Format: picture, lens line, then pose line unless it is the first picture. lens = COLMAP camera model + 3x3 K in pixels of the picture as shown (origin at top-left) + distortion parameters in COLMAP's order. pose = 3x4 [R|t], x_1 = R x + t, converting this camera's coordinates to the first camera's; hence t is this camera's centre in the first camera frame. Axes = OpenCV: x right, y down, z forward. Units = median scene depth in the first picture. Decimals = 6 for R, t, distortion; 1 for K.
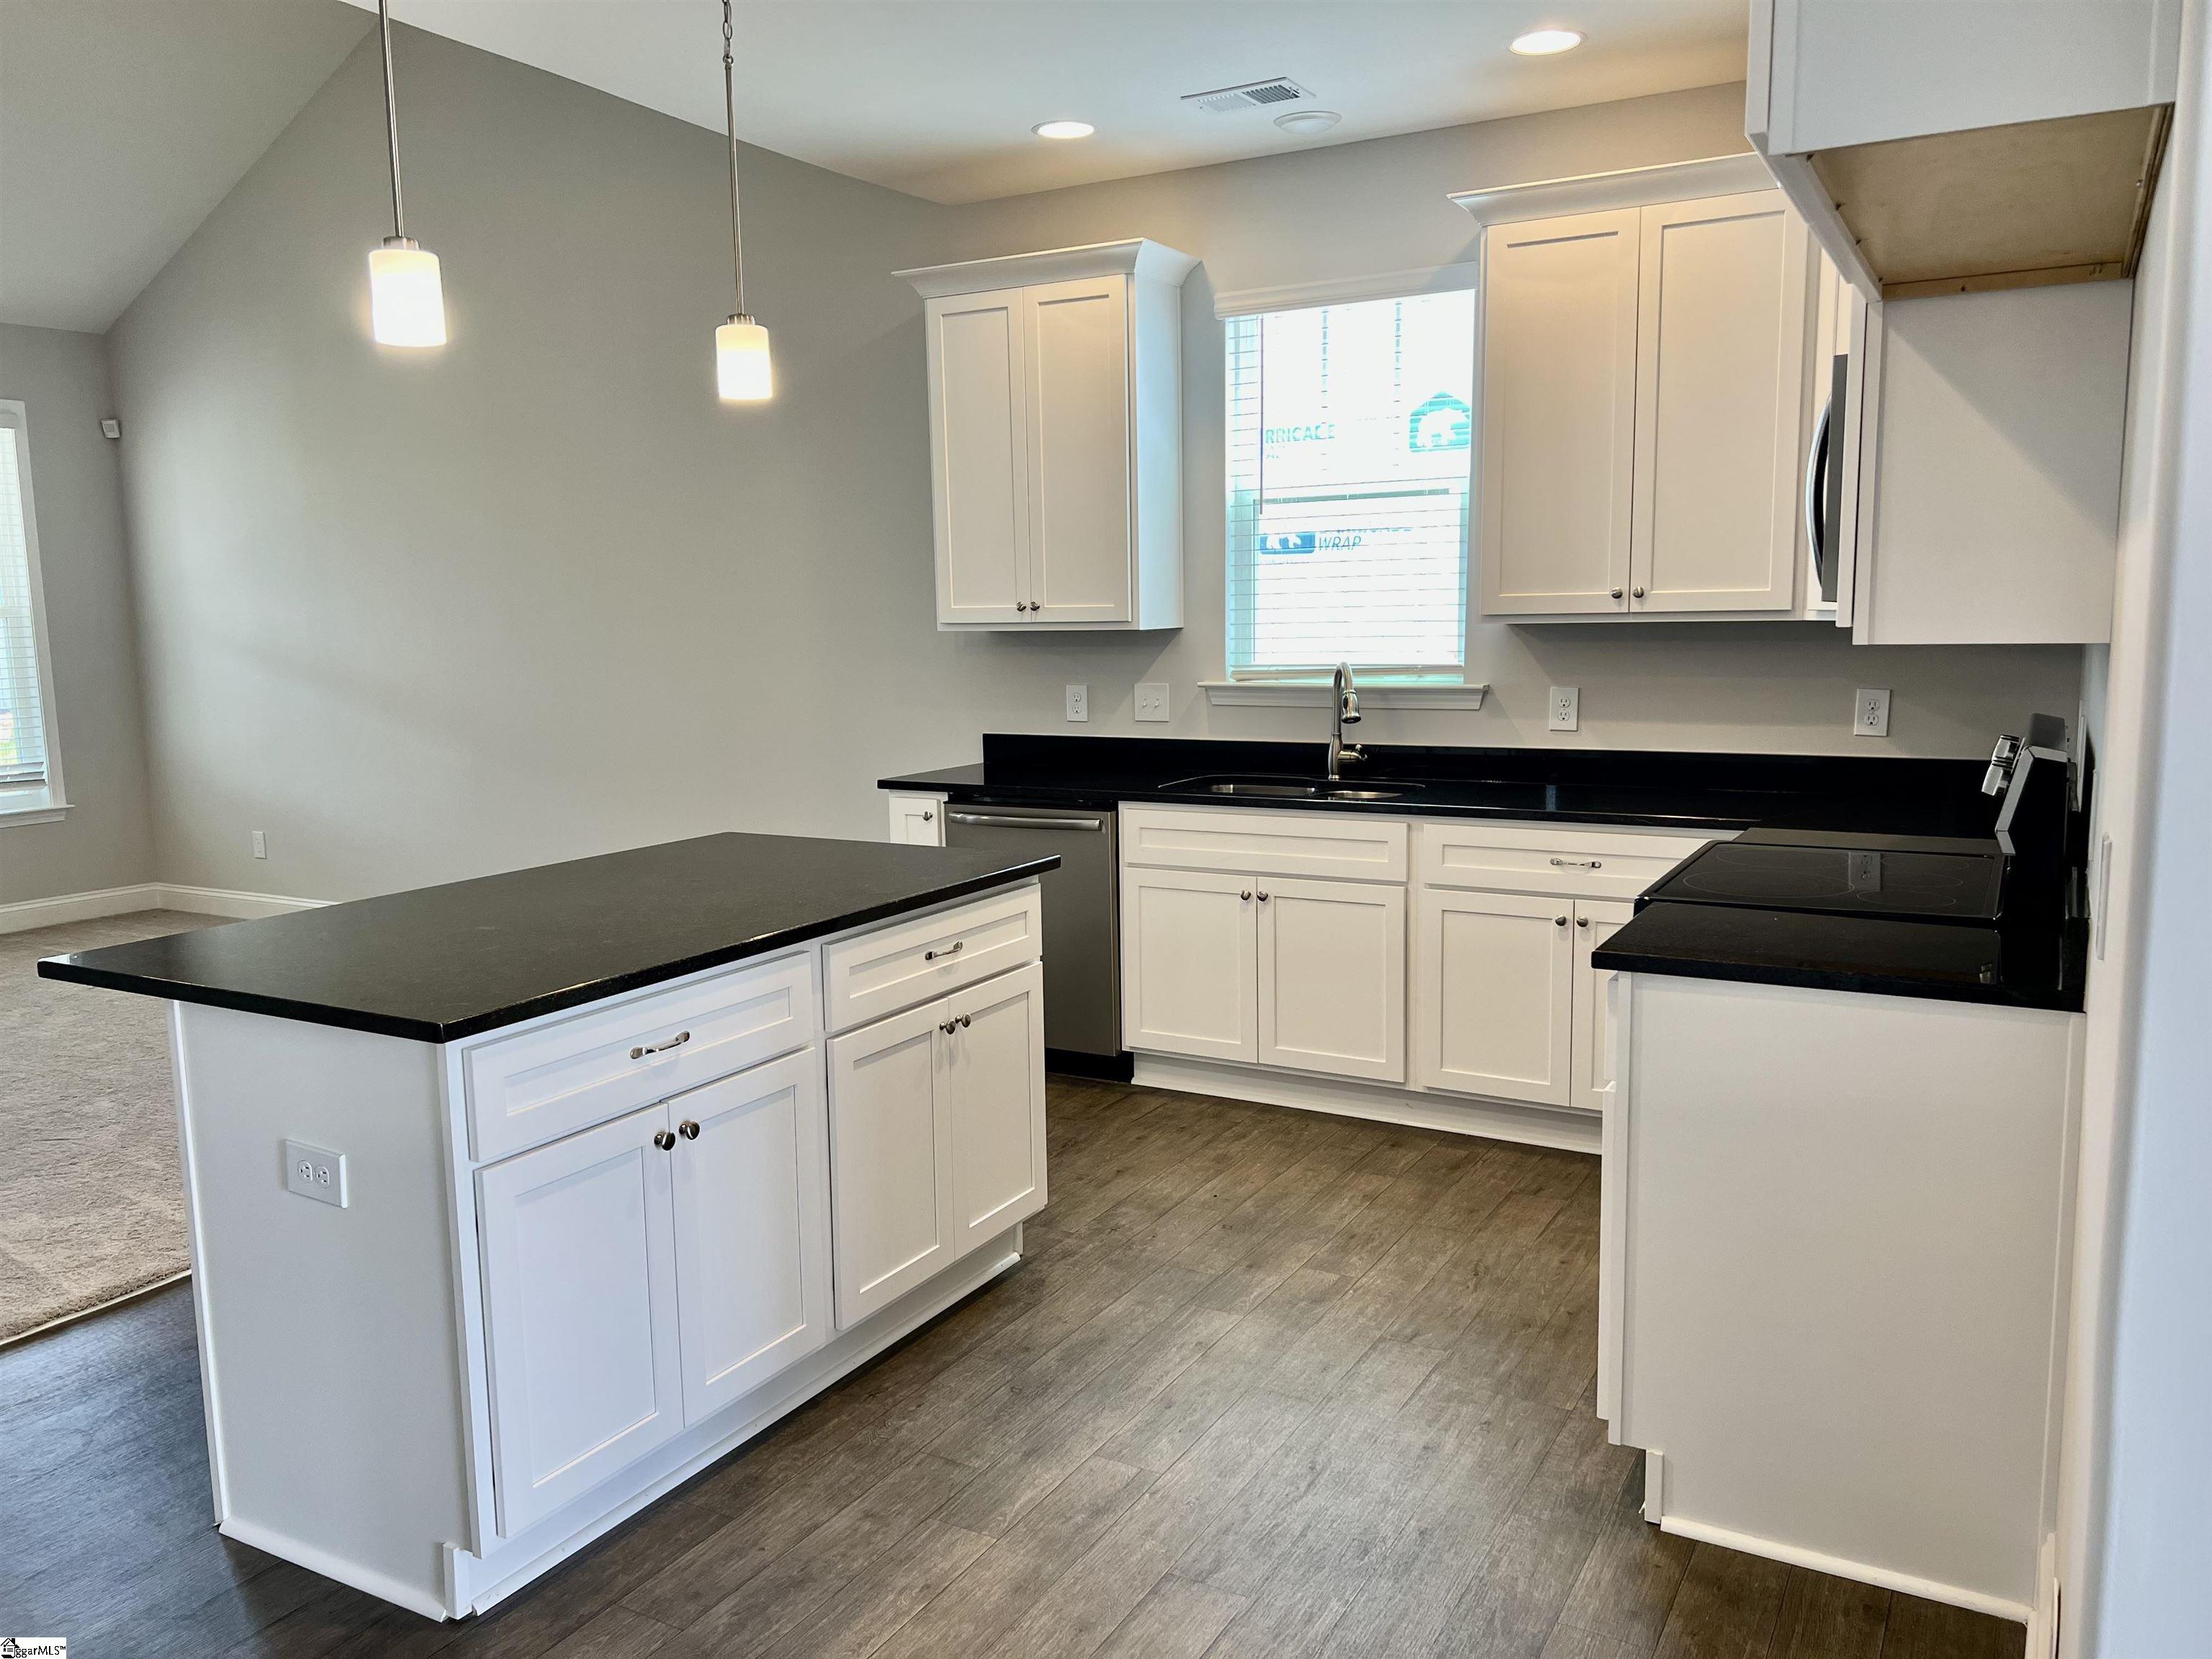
lens RADIAL K [[1655.9, 0, 1106.0], [0, 1655.9, 829.5], [0, 0, 1]] dist [0.010242, 0.000516]
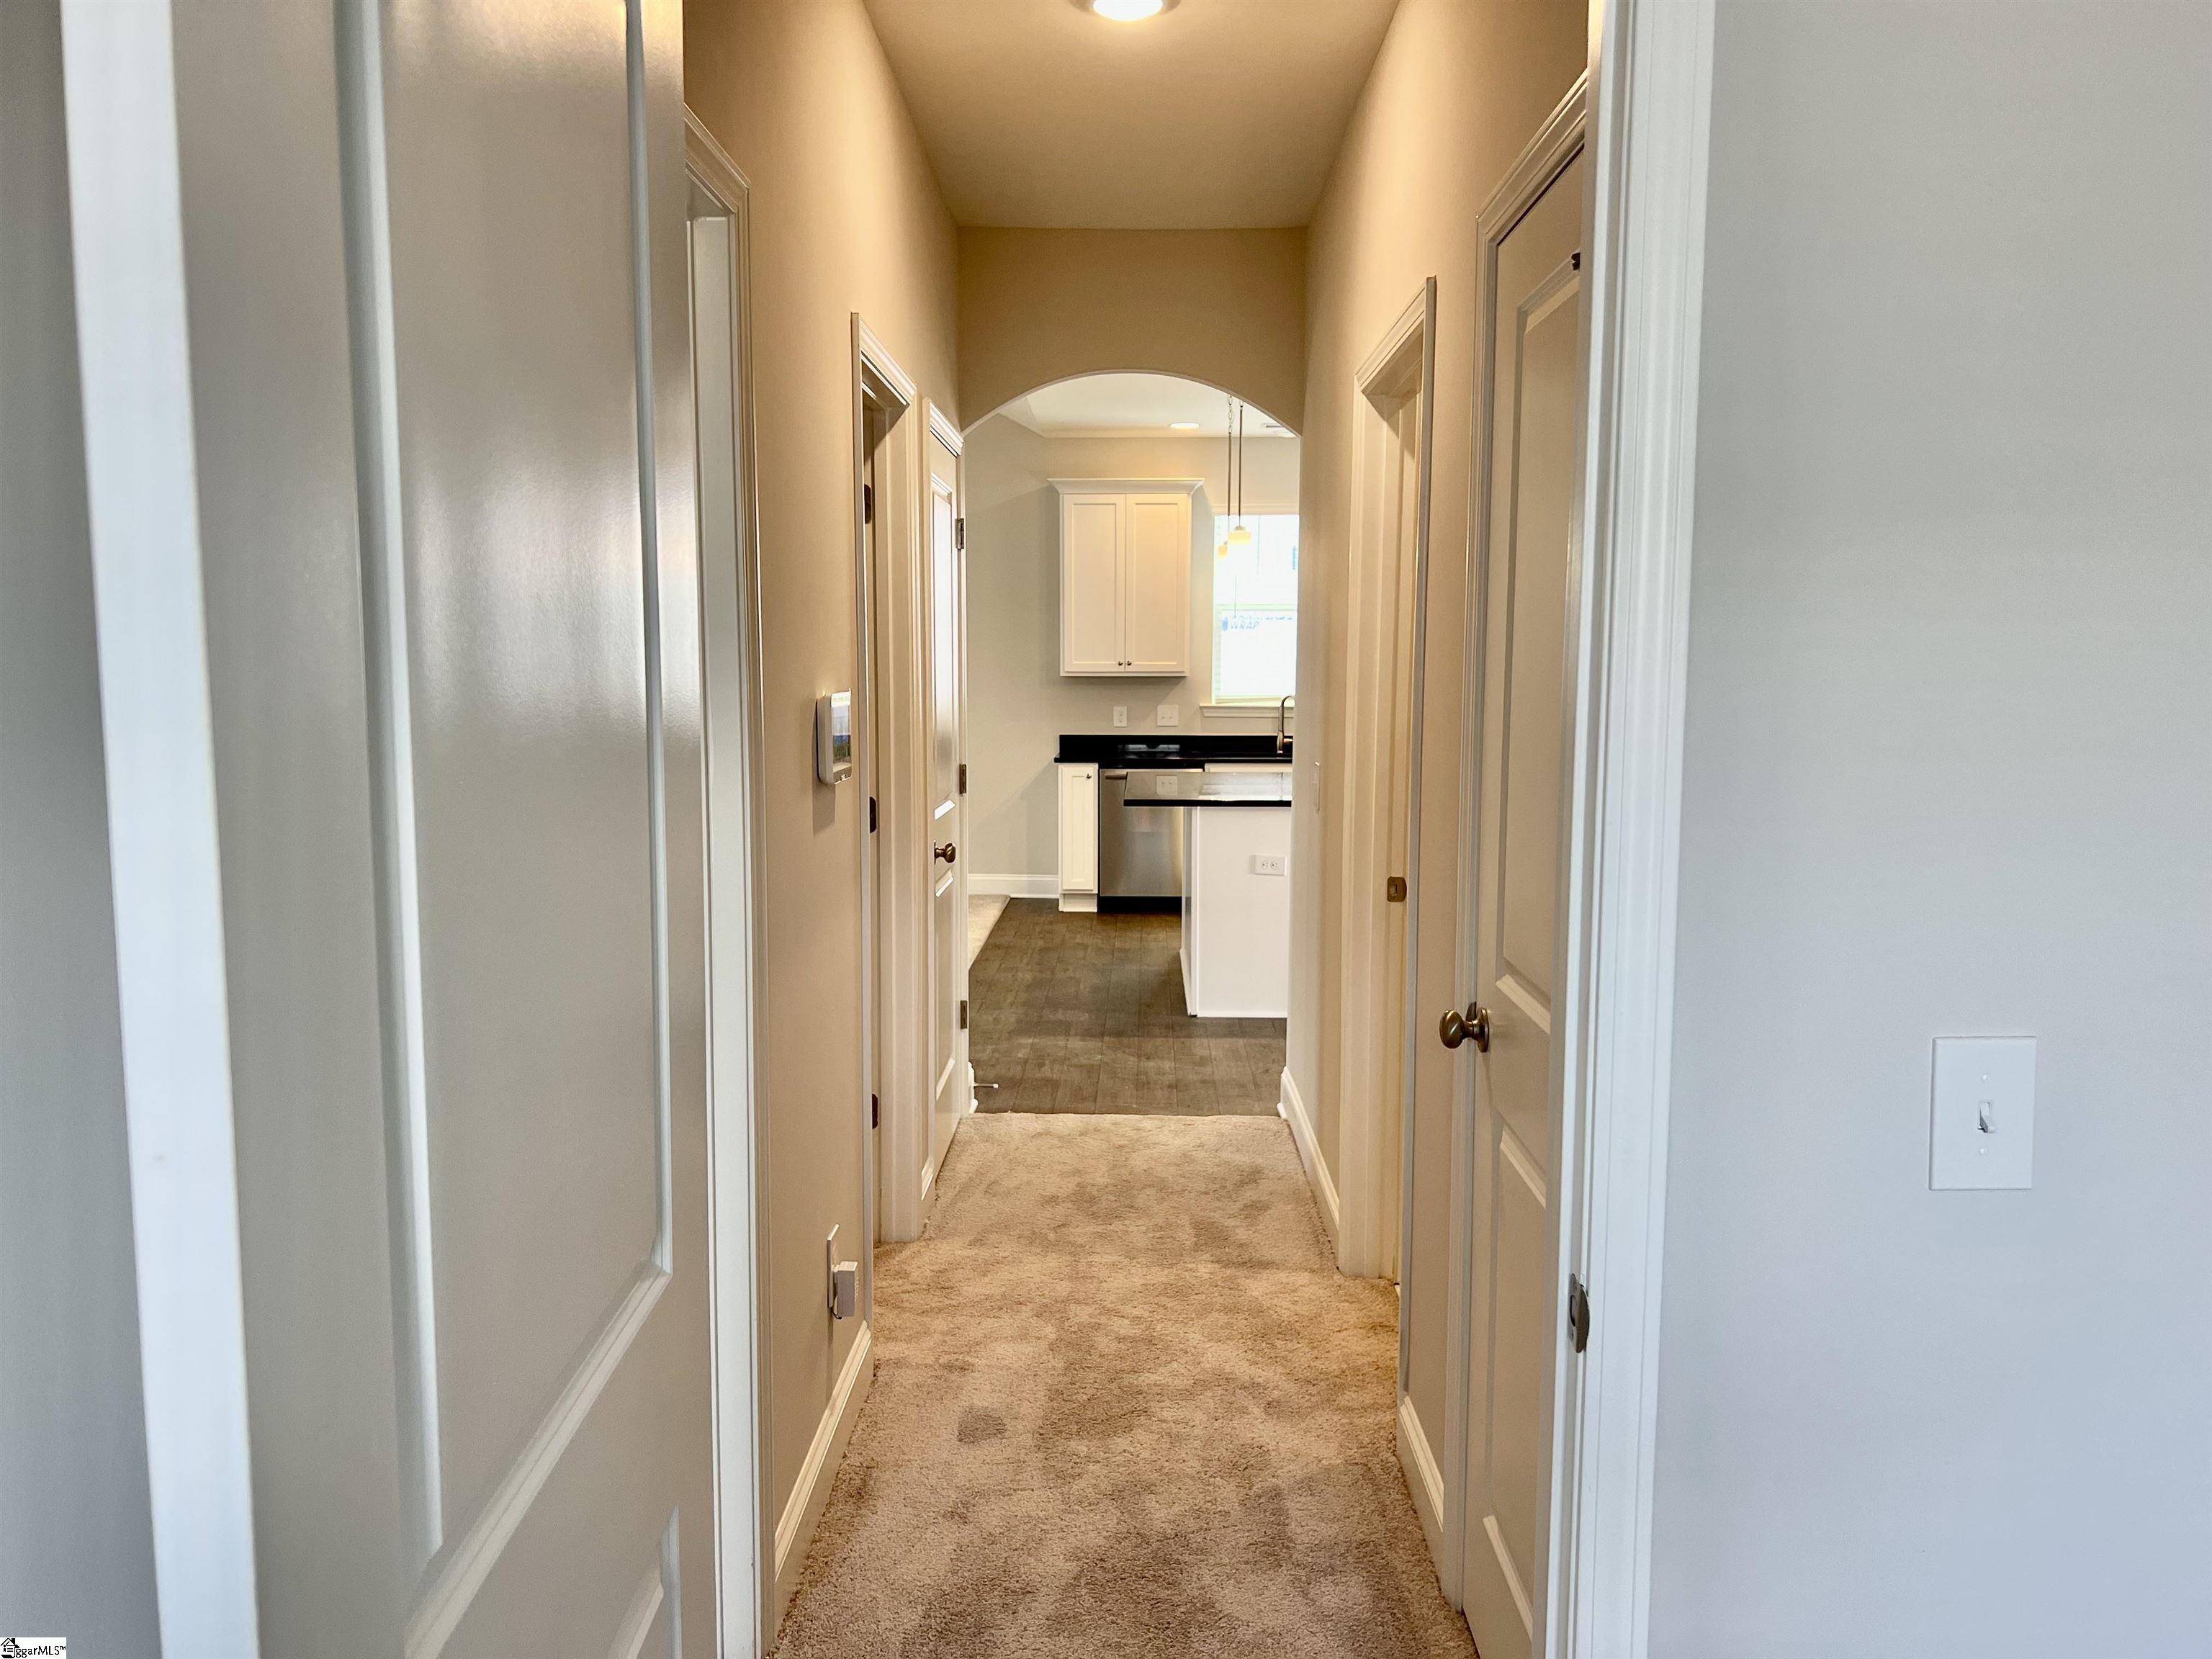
lens RADIAL K [[1655.9, 0, 1106.0], [0, 1655.9, 829.5], [0, 0, 1]] dist [0.010242, 0.000516]
pose [[0.883564, -0.028194, 0.467461, -0.970858], [0.042680, 0.998880, -0.020426, 0.091732], [-0.466361, 0.037999, 0.883778, -0.645337]]
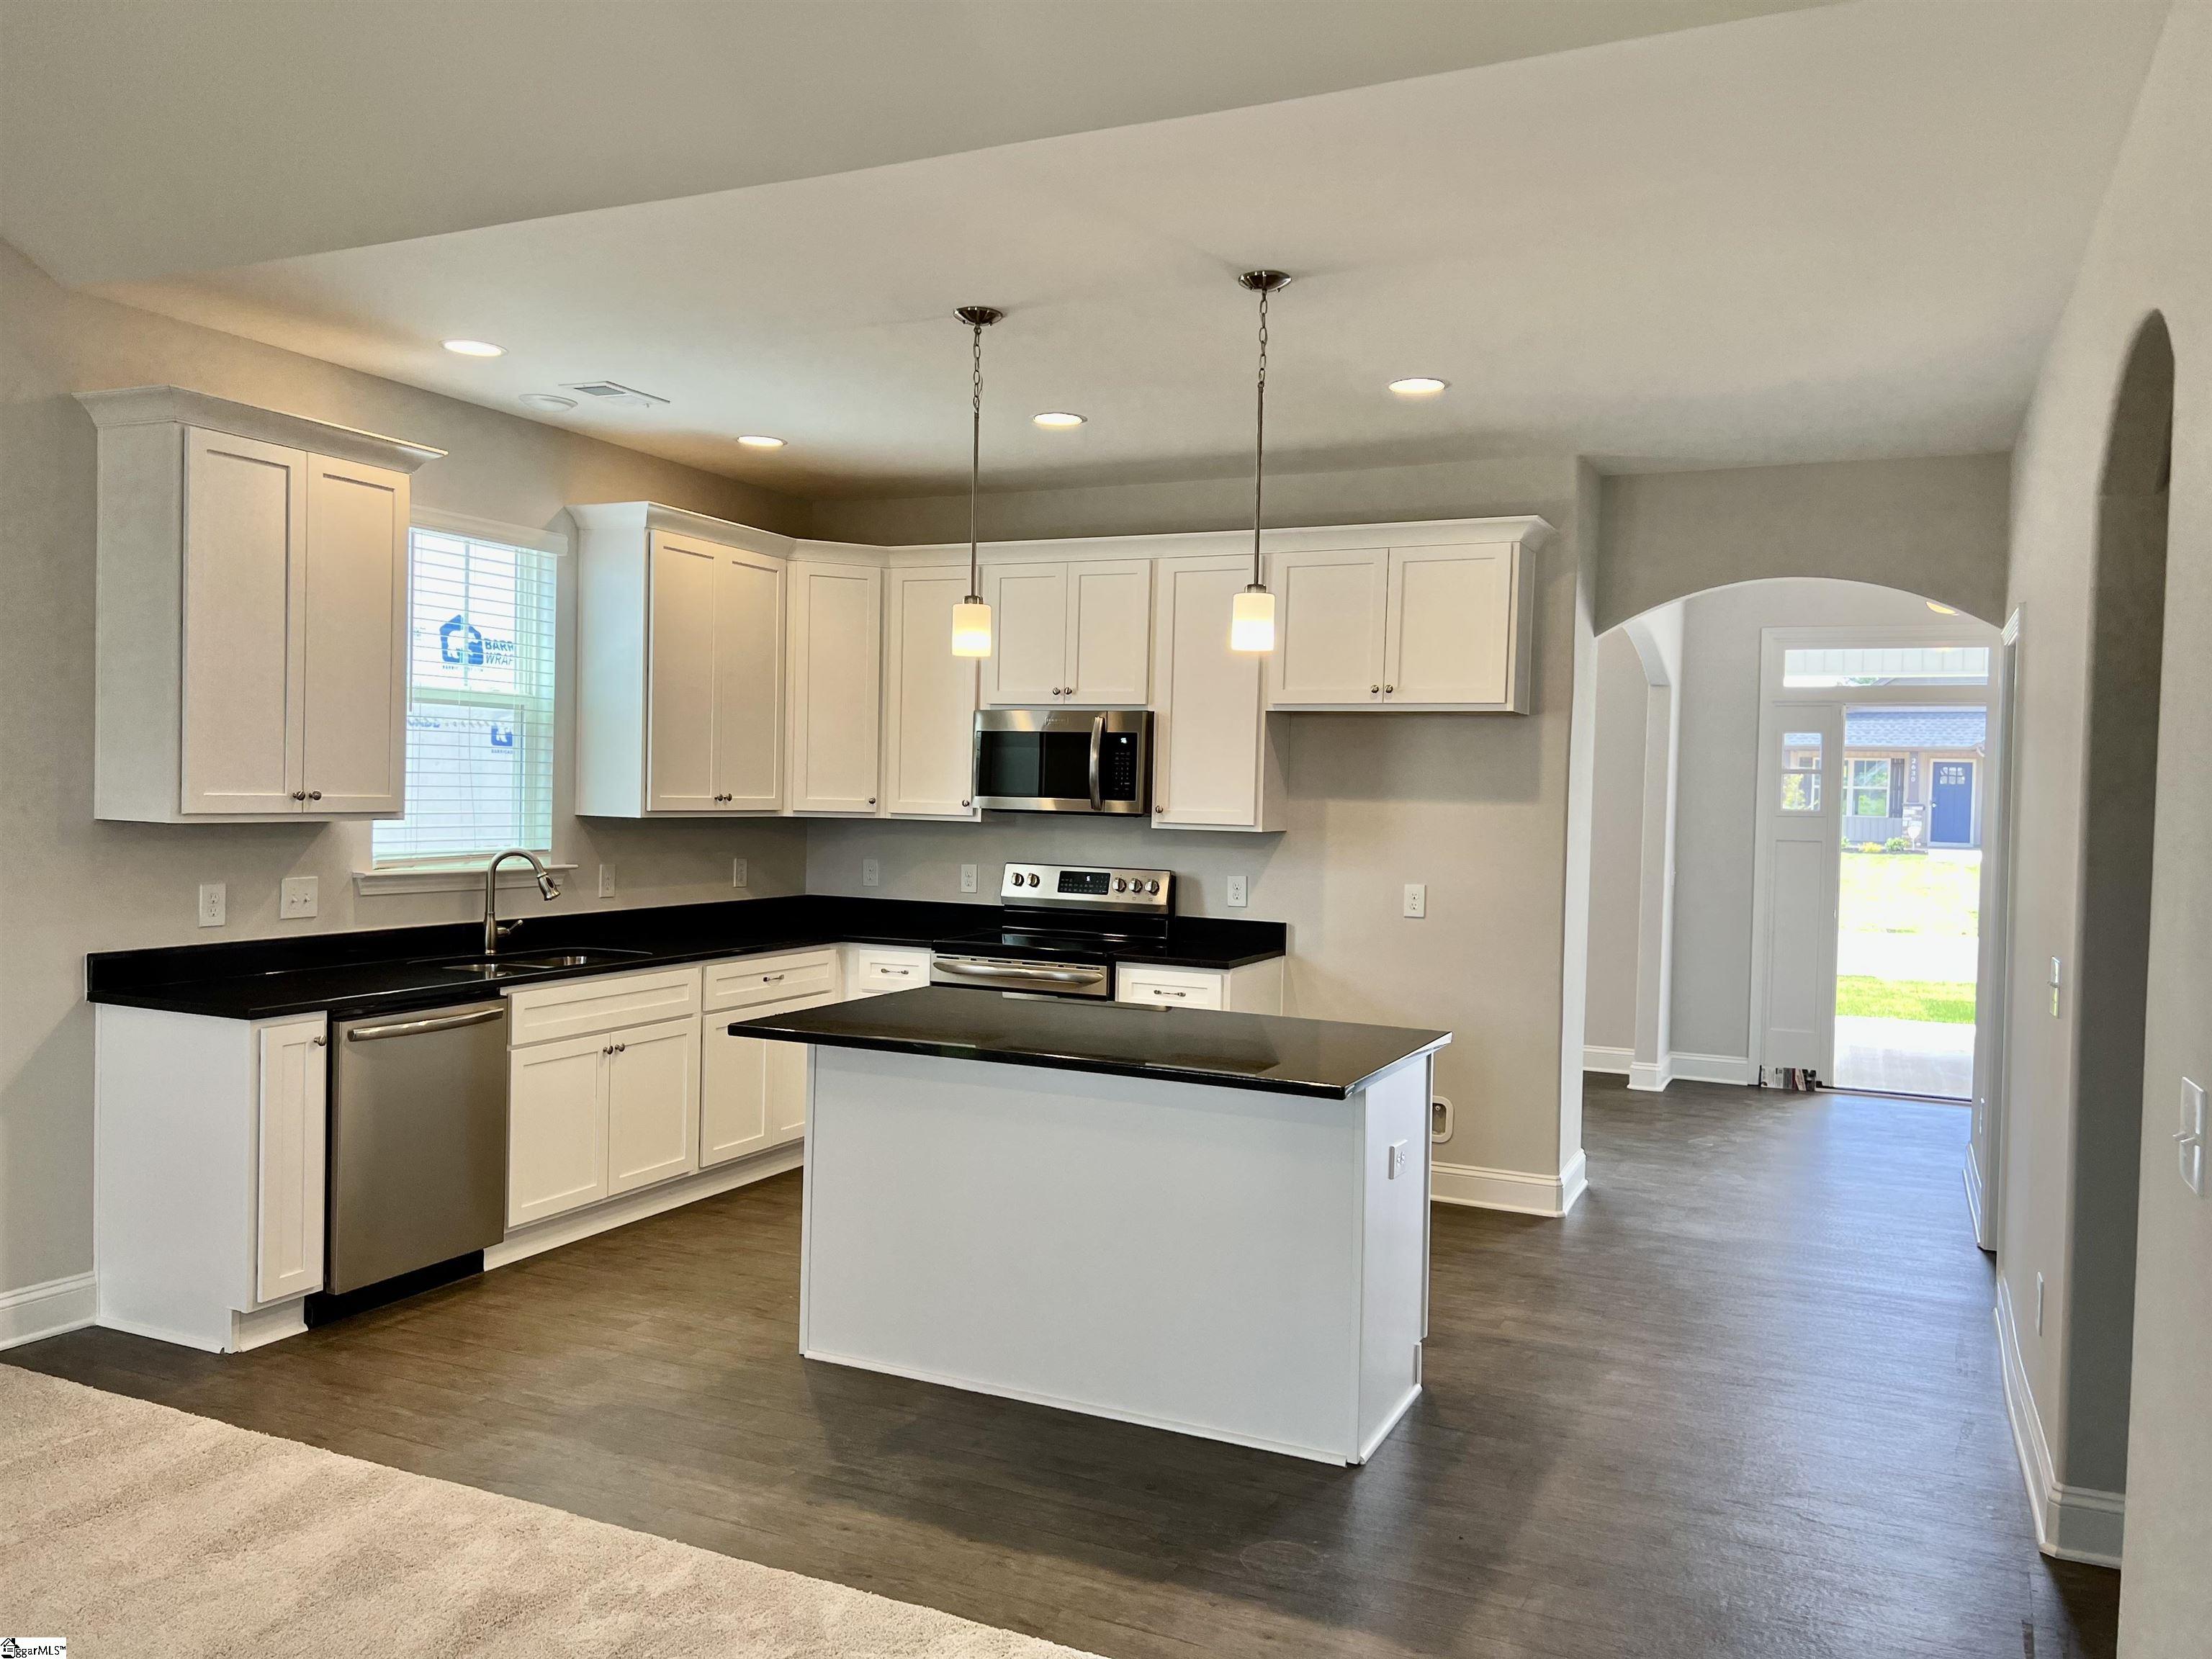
lens RADIAL K [[1655.9, 0, 1106.0], [0, 1655.9, 829.5], [0, 0, 1]] dist [0.010242, 0.000516]
pose [[-0.106572, -0.007189, 0.994279, -1.009316], [0.112478, 0.993468, 0.019239, -0.087880], [-0.987923, 0.113884, -0.105068, 0.697228]]
